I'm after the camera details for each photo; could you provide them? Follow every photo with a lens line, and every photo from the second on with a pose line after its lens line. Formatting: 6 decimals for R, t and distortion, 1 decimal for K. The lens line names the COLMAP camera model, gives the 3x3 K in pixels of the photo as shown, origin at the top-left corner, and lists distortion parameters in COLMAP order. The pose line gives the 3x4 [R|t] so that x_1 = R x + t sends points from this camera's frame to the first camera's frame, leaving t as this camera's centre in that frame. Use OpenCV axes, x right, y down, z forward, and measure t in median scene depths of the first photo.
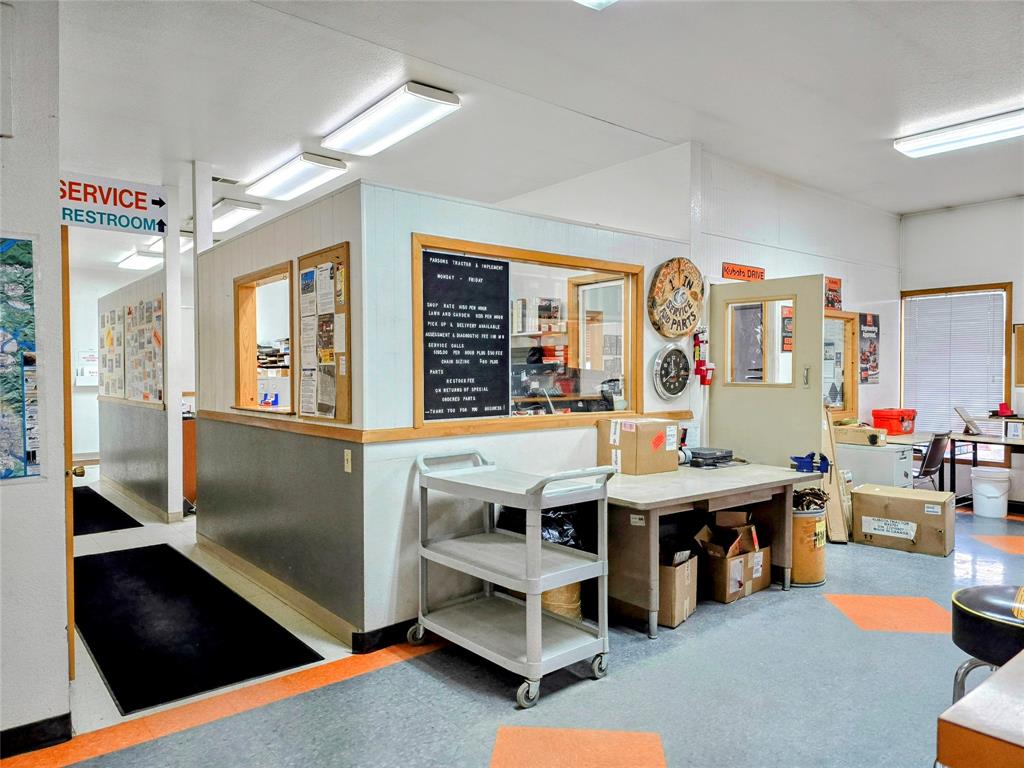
lens RADIAL K [[692.9, 0, 512.0], [0, 692.9, 384.0], [0, 0, 1]] dist [0.130313, -0.127442]
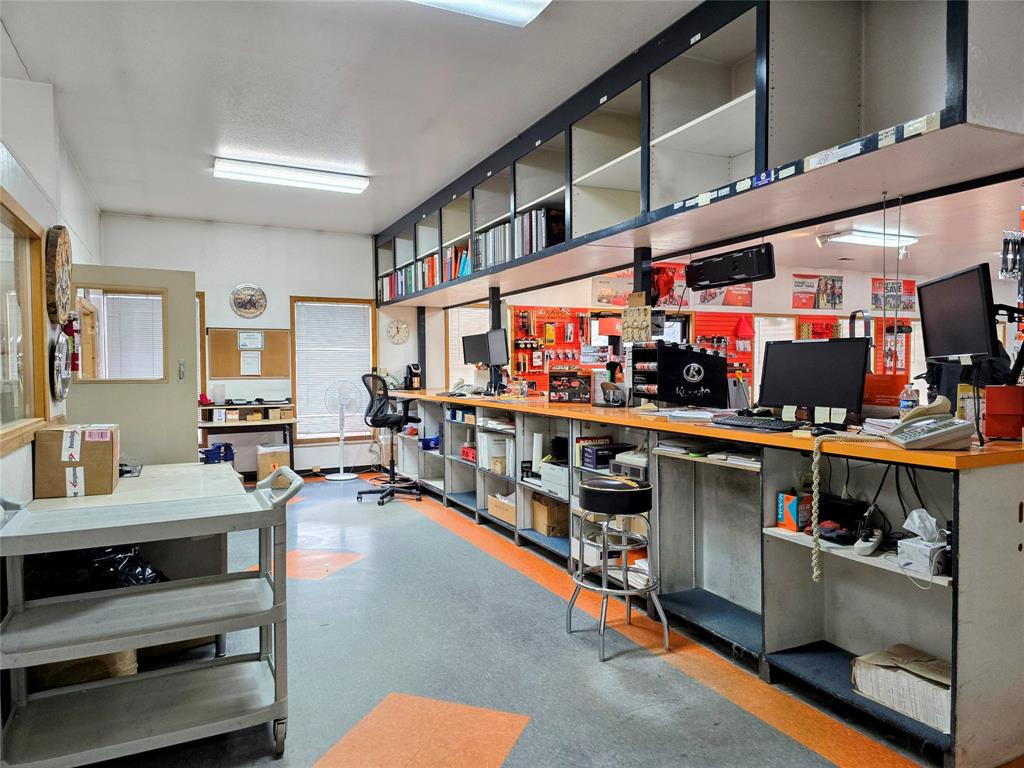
lens RADIAL K [[692.9, 0, 512.0], [0, 692.9, 384.0], [0, 0, 1]] dist [0.130313, -0.127442]
pose [[0.240894, -0.027031, 0.970175, -0.497193], [0.024861, 0.999456, 0.021674, -0.003098], [-0.970233, 0.018899, 0.241435, 0.336712]]
